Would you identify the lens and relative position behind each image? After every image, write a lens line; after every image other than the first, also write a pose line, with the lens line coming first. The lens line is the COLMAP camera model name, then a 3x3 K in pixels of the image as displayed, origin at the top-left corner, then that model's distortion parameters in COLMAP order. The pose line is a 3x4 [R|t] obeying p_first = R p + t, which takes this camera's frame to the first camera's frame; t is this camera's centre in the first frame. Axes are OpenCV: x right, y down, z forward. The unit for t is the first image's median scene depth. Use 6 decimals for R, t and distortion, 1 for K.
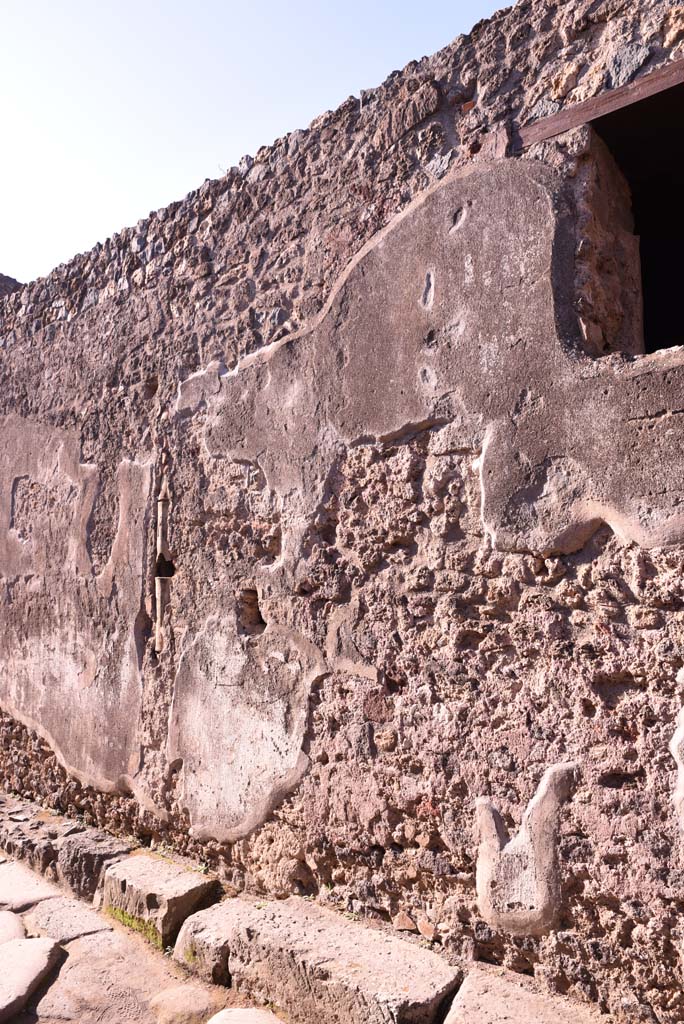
lens RADIAL K [[700.4, 0, 336.0], [0, 700.4, 508.7], [0, 0, 1]] dist [-0.132517, 0.093608]
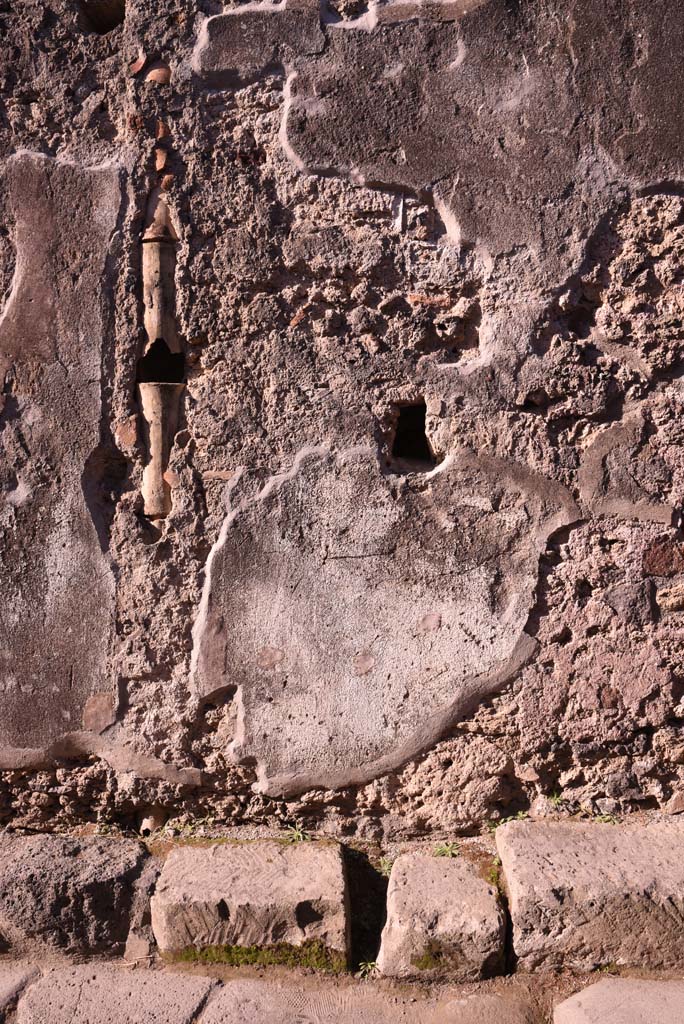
lens RADIAL K [[700.4, 0, 336.0], [0, 700.4, 508.7], [0, 0, 1]] dist [-0.132517, 0.093608]
pose [[0.781571, -0.076672, 0.619086, -0.650402], [-0.067414, 0.976225, 0.206011, 0.097409], [-0.620163, -0.202748, 0.757820, 0.629902]]
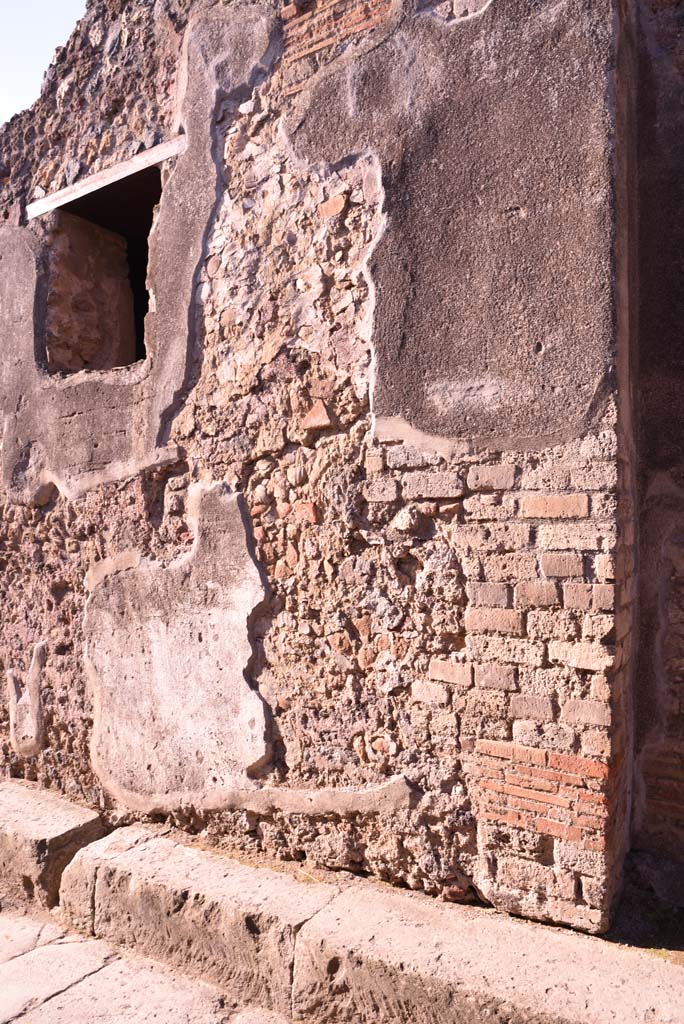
lens RADIAL K [[700.4, 0, 336.0], [0, 700.4, 508.7], [0, 0, 1]] dist [-0.132517, 0.093608]
pose [[0.987211, -0.027098, 0.157101, 0.583059], [0.015347, 0.997025, 0.075536, -0.024560], [-0.158680, -0.072159, 0.984690, -0.461815]]
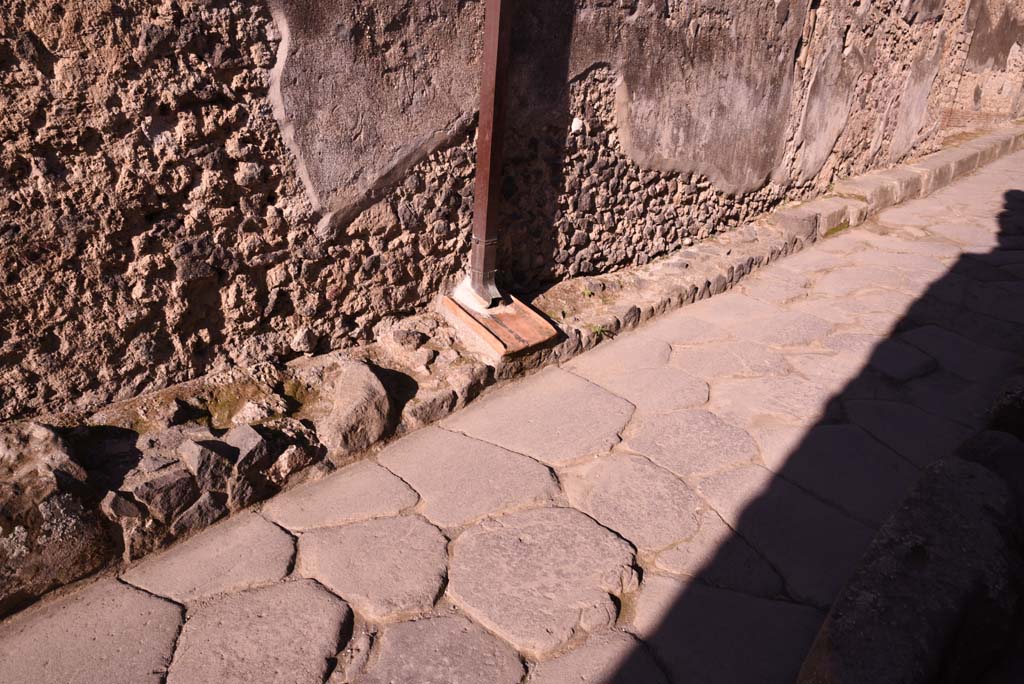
lens RADIAL K [[700.4, 0, 512.0], [0, 700.4, 350.5], [0, 0, 1]] dist [-0.132517, 0.093608]
pose [[0.024582, -0.394144, 0.918720, -2.271810], [-0.137863, 0.908880, 0.393612, 0.353561], [-0.990146, -0.136333, -0.031996, 2.027341]]
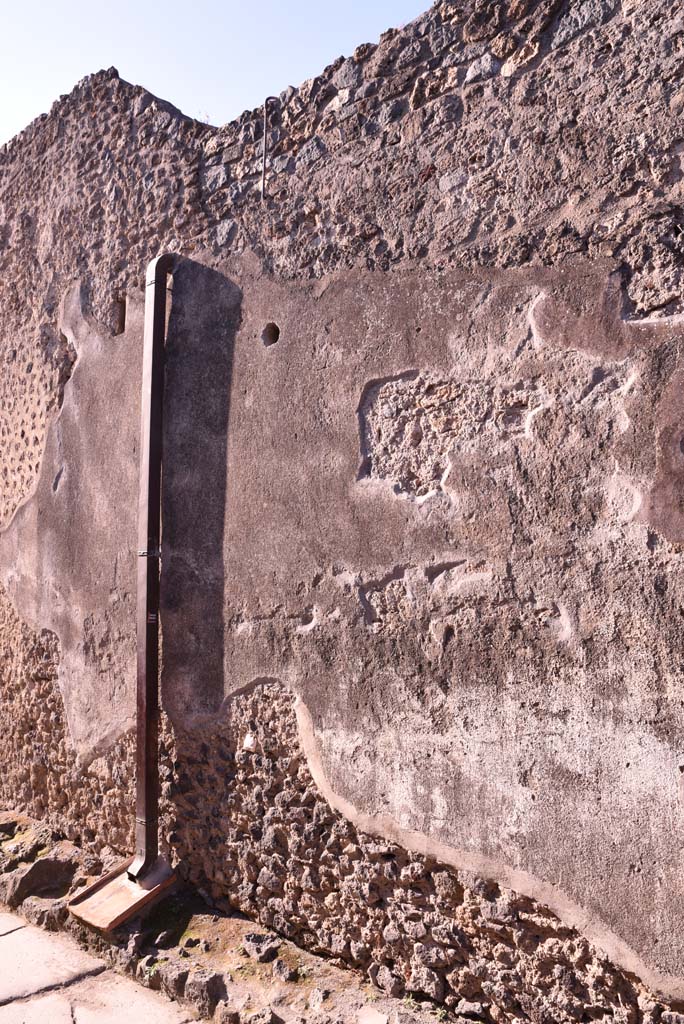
lens RADIAL K [[700.4, 0, 336.0], [0, 700.4, 508.7], [0, 0, 1]] dist [-0.132517, 0.093608]
pose [[0.998799, -0.017901, 0.045619, -0.941863], [0.018787, 0.999642, -0.019065, 0.112196], [-0.045261, 0.019899, 0.998777, 0.846712]]
